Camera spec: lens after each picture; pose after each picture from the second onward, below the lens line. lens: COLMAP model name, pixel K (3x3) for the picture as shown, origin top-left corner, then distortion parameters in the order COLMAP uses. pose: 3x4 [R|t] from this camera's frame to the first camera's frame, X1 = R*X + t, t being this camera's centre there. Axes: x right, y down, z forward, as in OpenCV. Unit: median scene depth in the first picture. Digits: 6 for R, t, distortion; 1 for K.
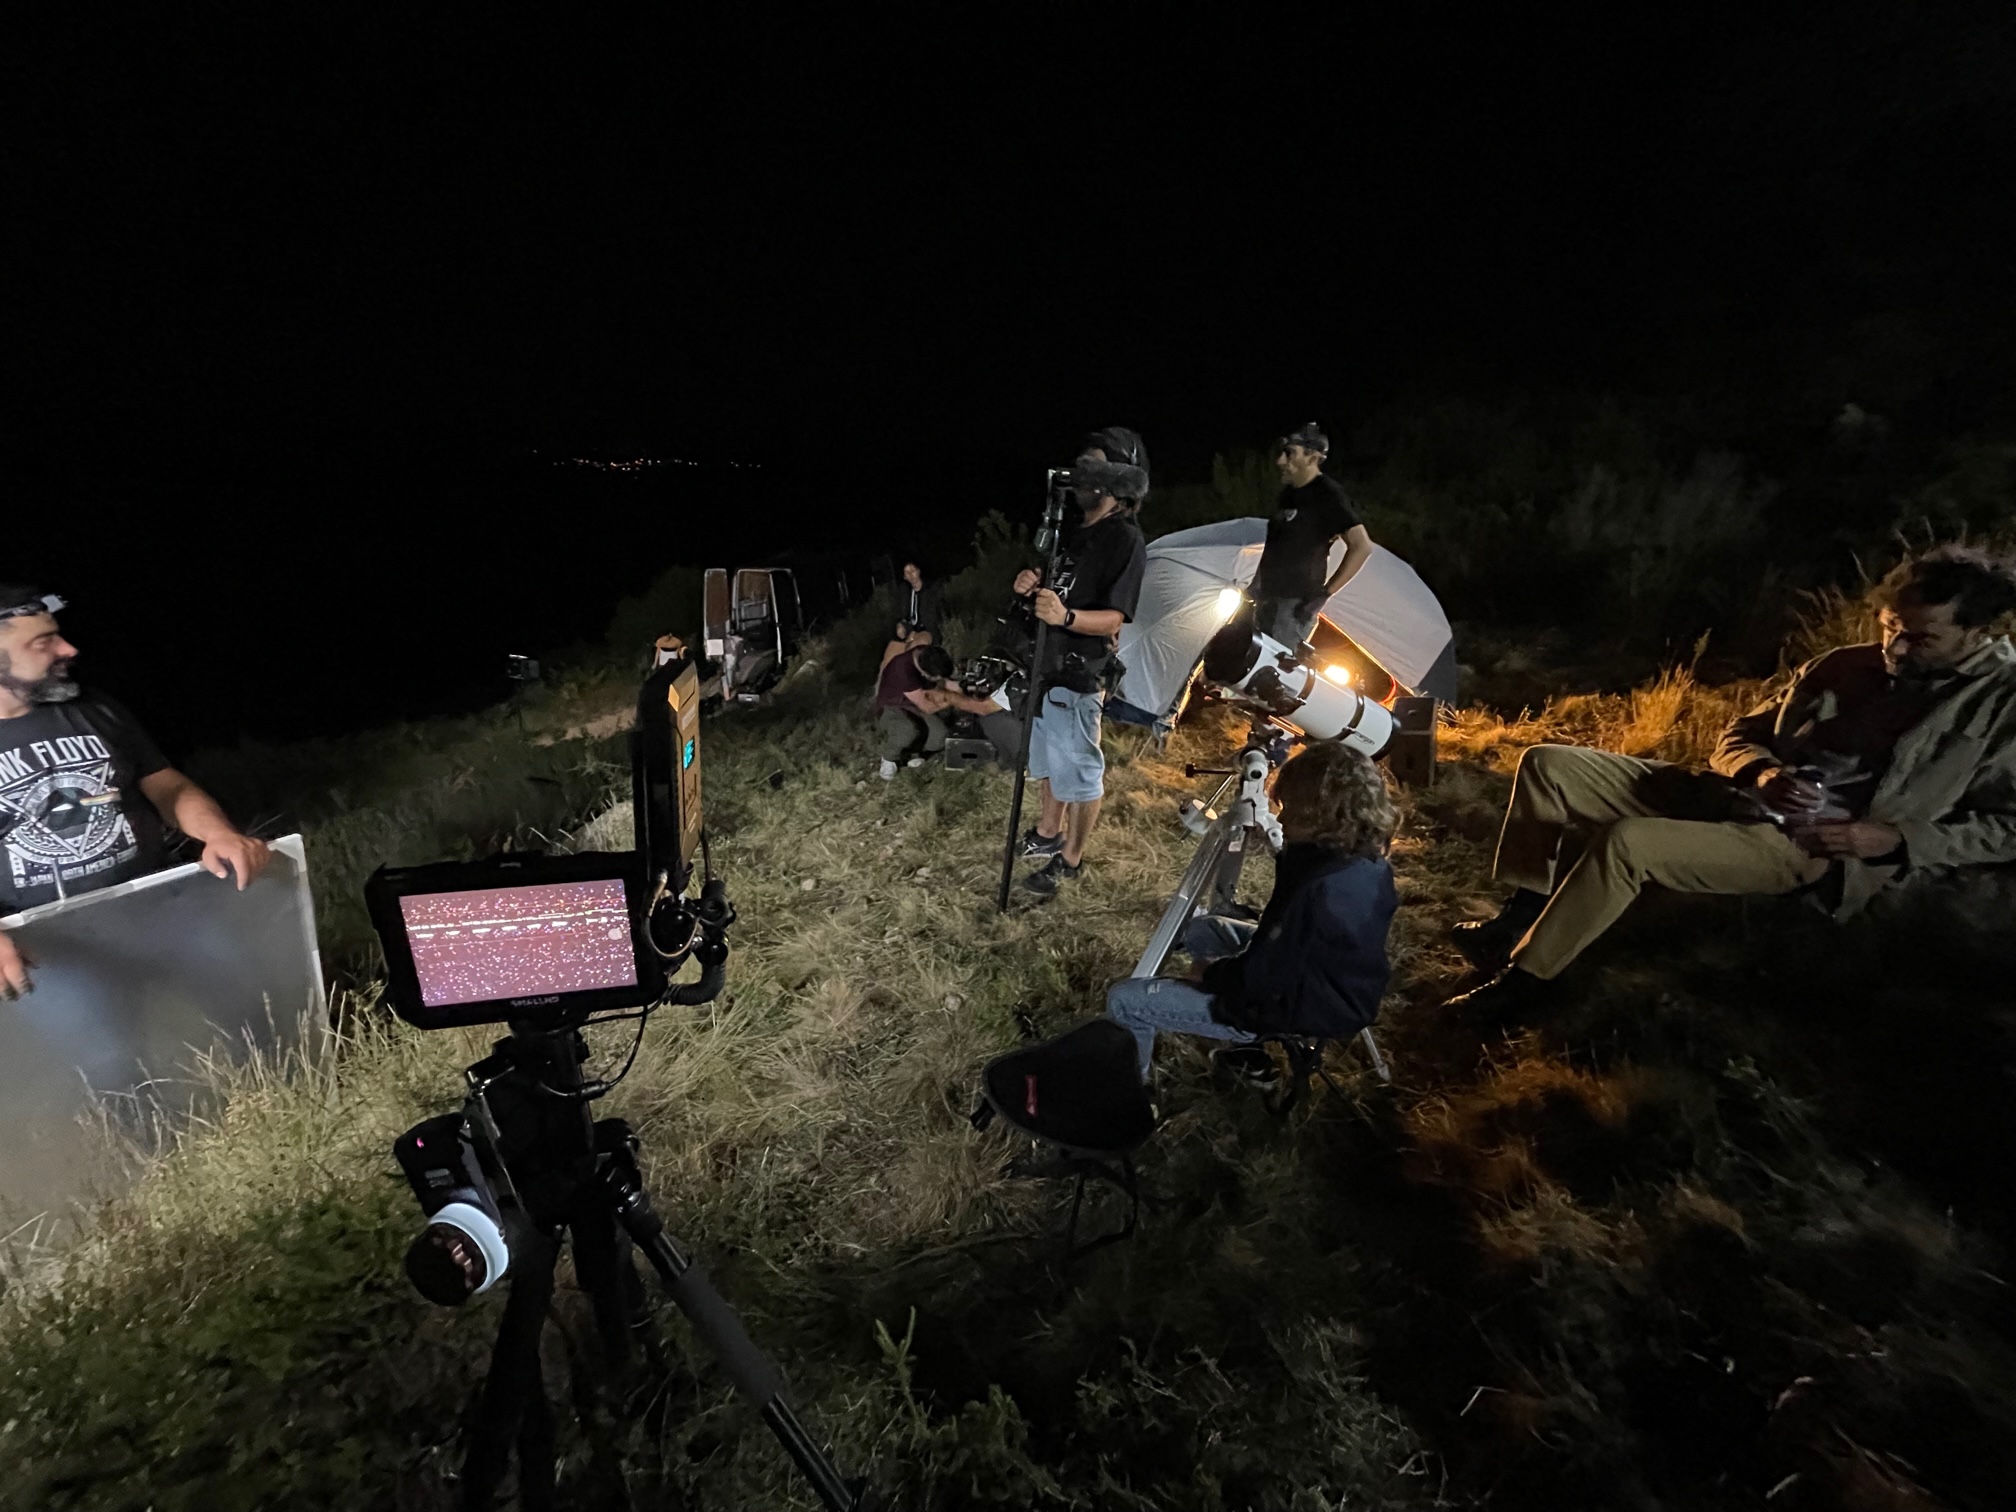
lens RADIAL K [[813.0, 0, 1008.0], [0, 813.0, 756.0], [0, 0, 1]] dist [-0.000042, -0.000026]
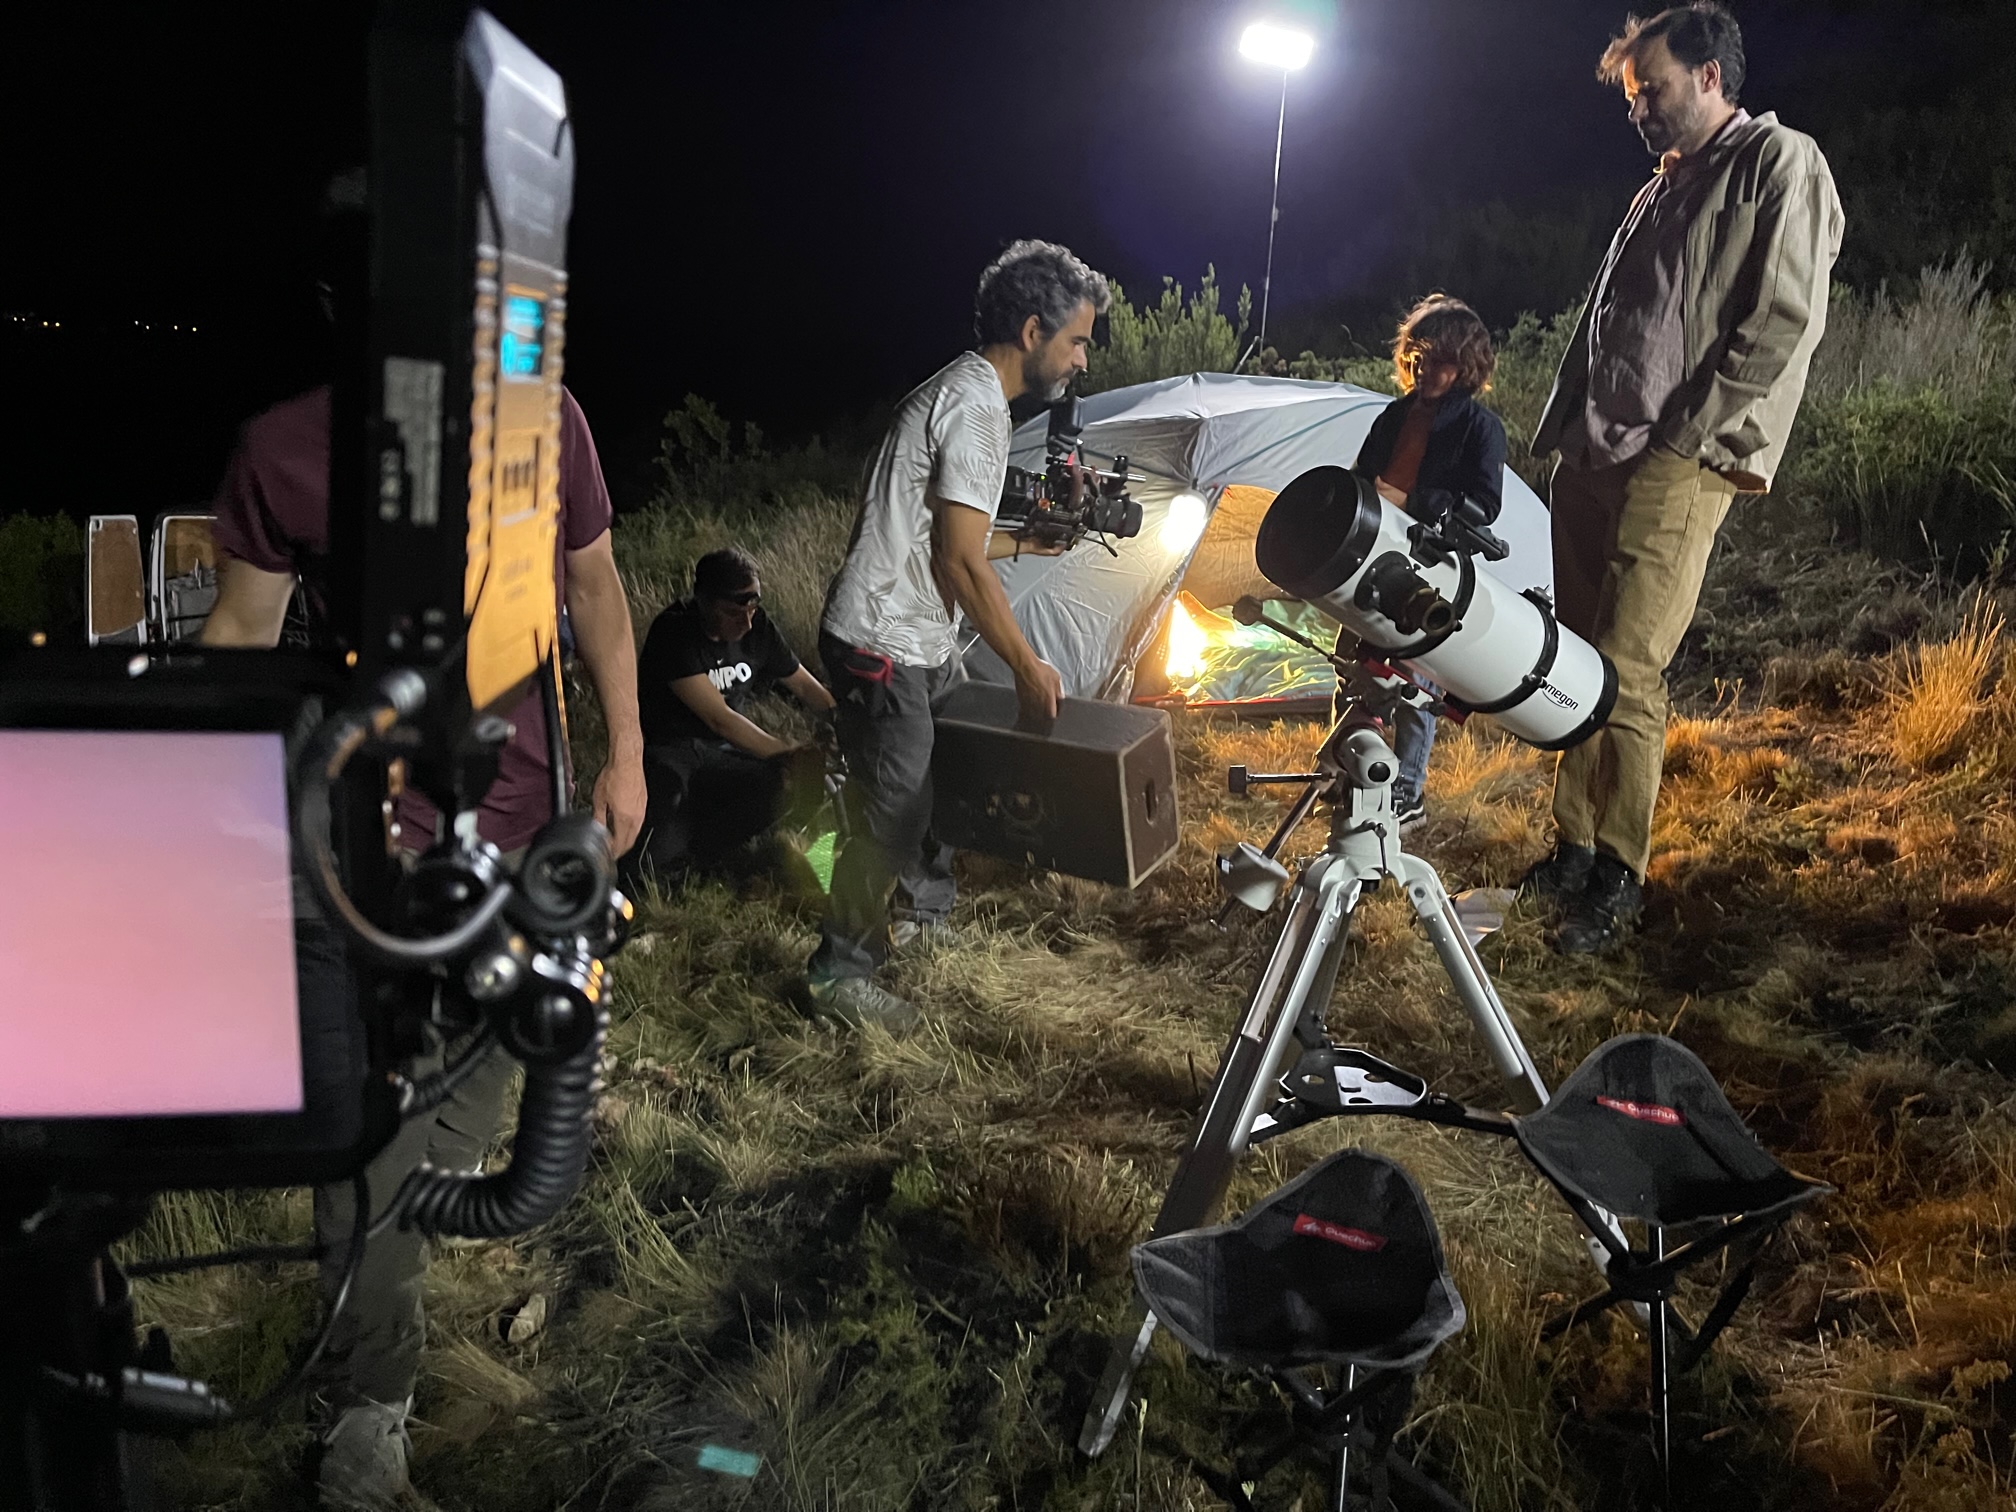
lens RADIAL K [[1501.4, 0, 1008.0], [0, 1501.4, 756.0], [0, 0, 1]] dist [-0.001434, 0.000217]
pose [[0.978590, -0.042793, 0.201324, -0.102755], [0.059714, 0.995105, -0.078738, 0.070535], [-0.196969, 0.089074, 0.976355, 0.137050]]
